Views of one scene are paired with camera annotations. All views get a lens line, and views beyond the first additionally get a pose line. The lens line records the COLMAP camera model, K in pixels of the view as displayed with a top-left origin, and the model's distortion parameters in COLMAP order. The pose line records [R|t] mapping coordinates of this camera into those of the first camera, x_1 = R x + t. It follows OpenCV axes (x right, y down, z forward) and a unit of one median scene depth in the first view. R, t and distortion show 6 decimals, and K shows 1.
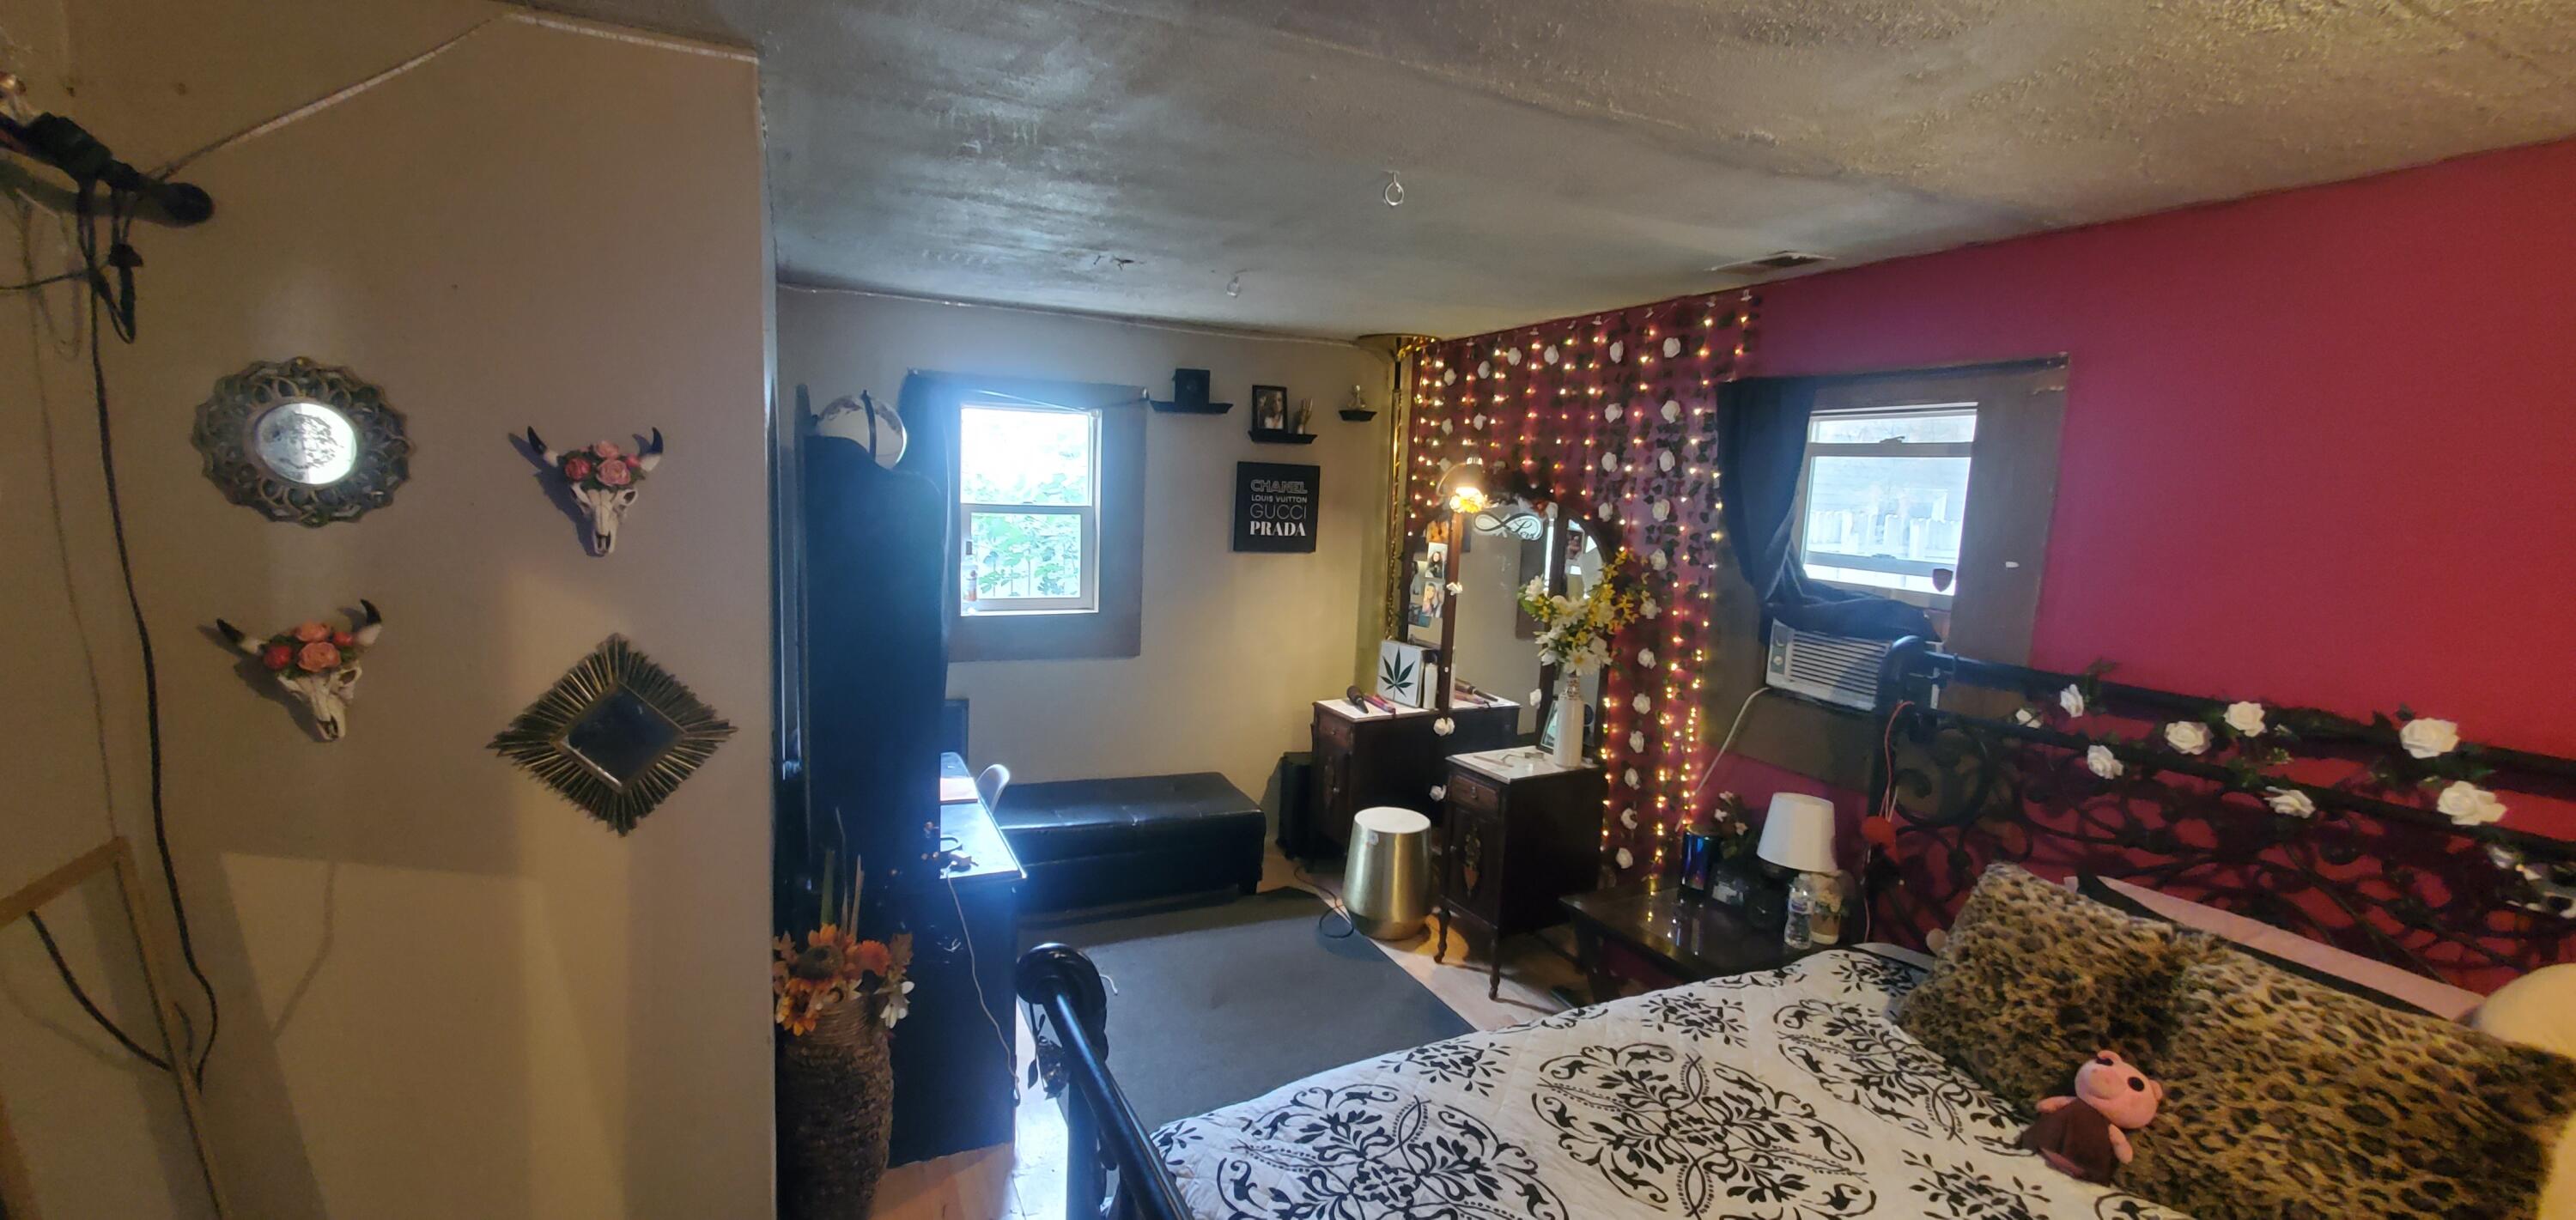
lens RADIAL K [[1007.2, 0, 1273.8], [0, 1007.2, 603.8], [0, 0, 1]] dist [-0.000806, 0.000014]
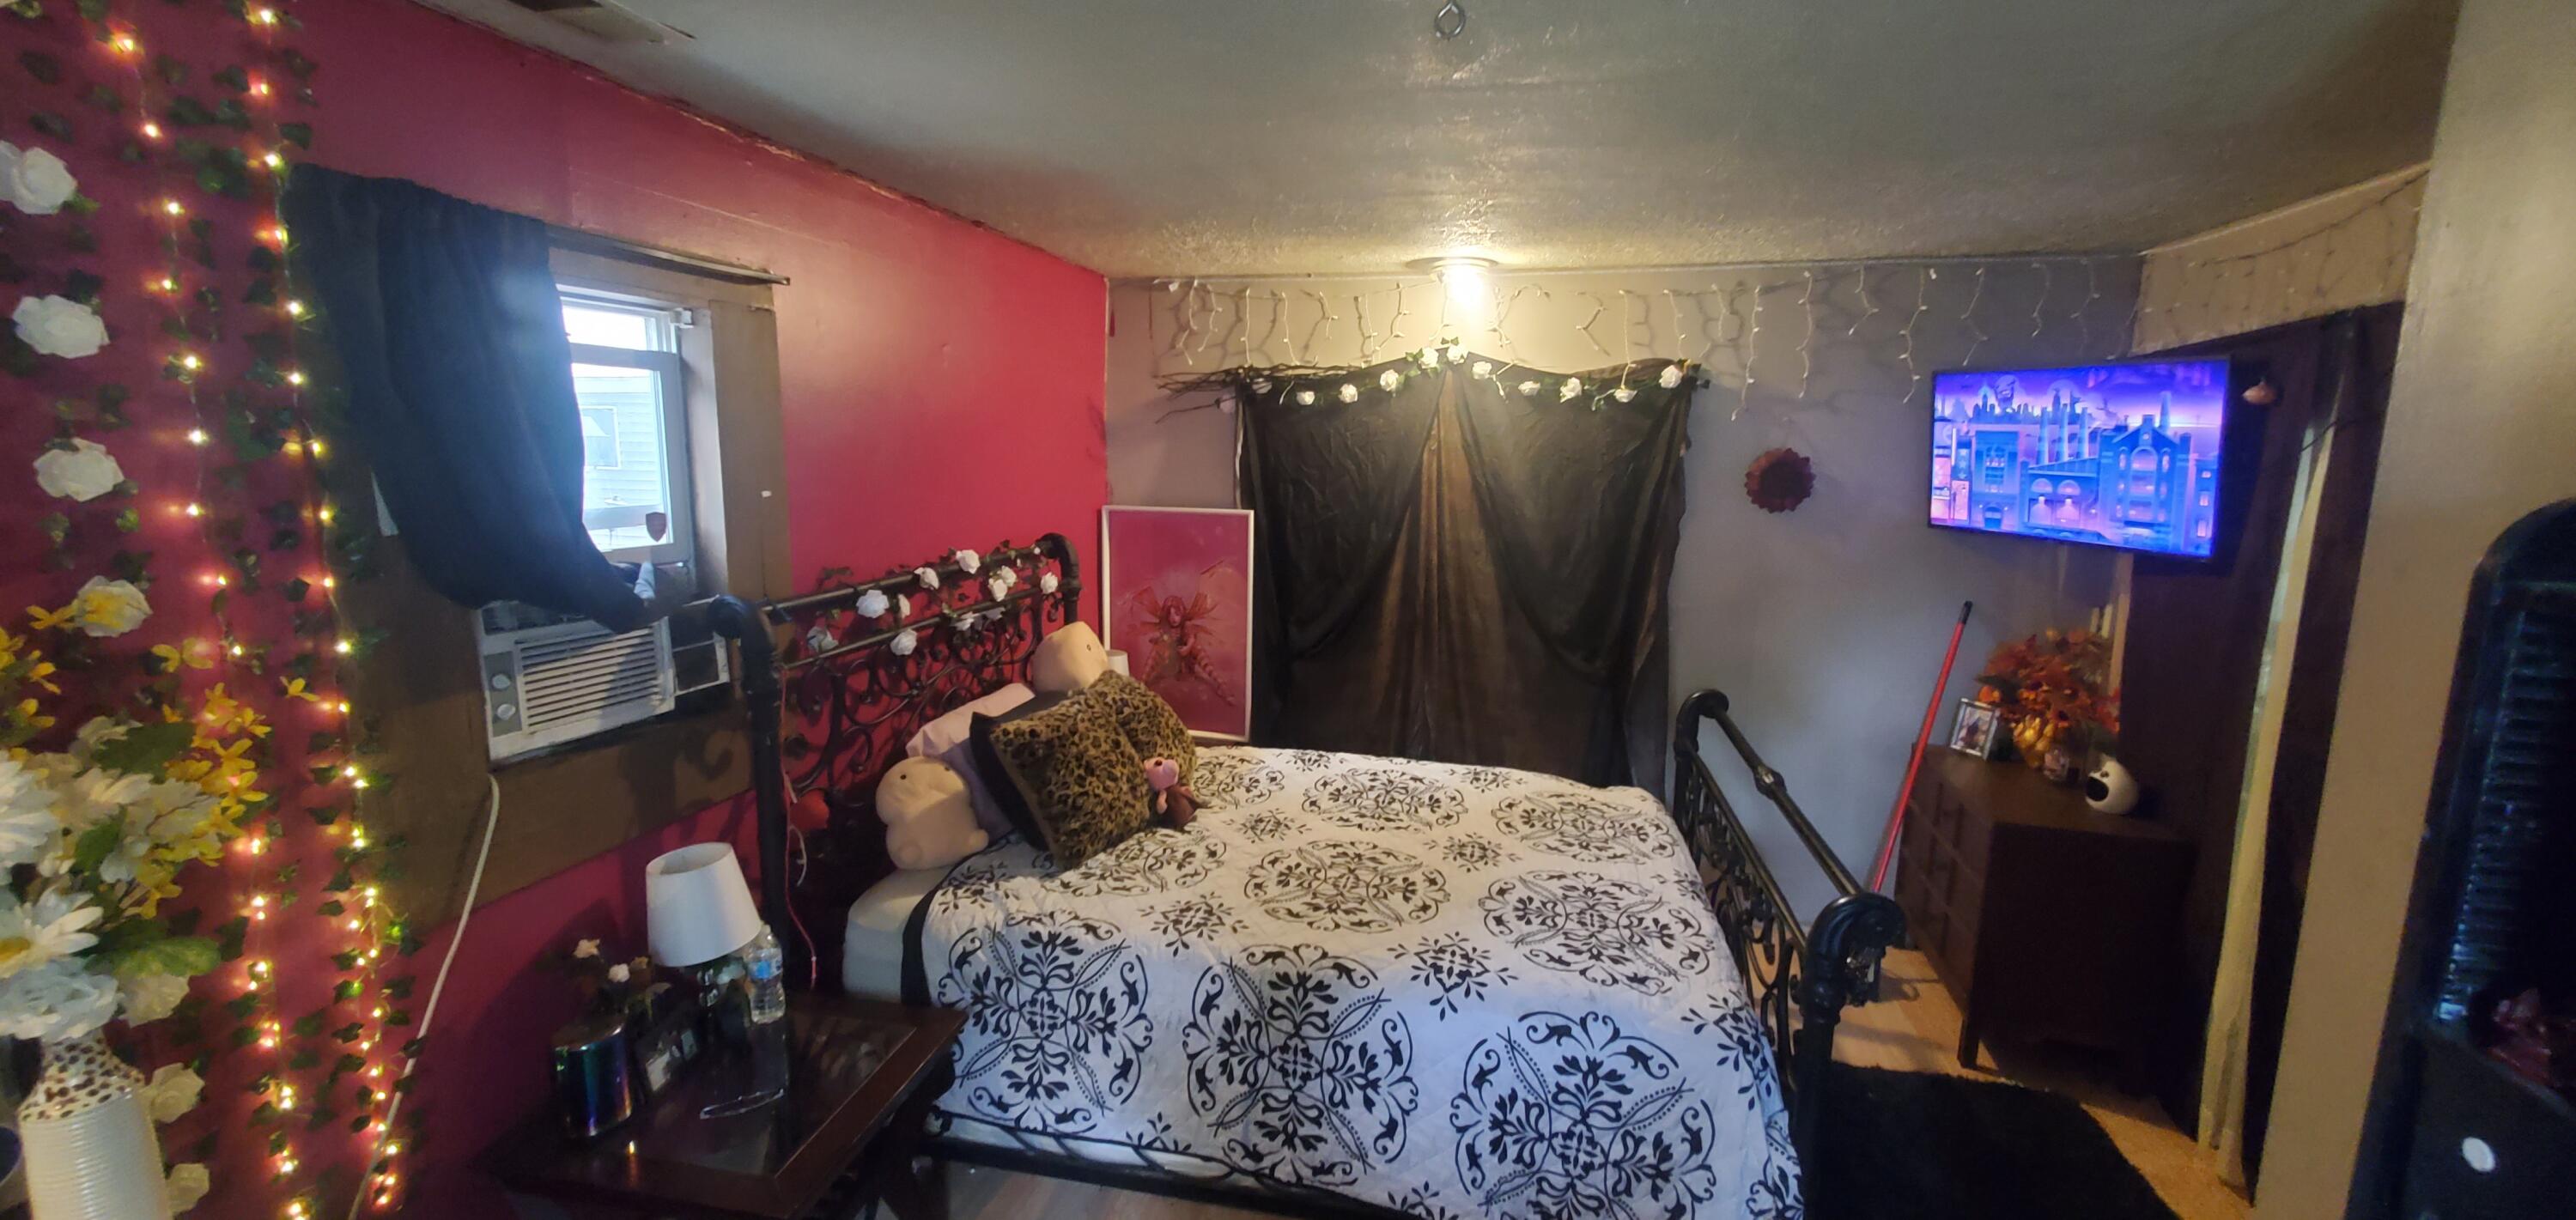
lens RADIAL K [[1007.2, 0, 1273.8], [0, 1007.2, 603.8], [0, 0, 1]] dist [-0.000806, 0.000014]
pose [[-0.778561, -0.142427, 0.611194, -0.205155], [0.034398, 0.962757, 0.268170, -0.159912], [-0.626626, 0.229810, -0.744666, 1.288628]]
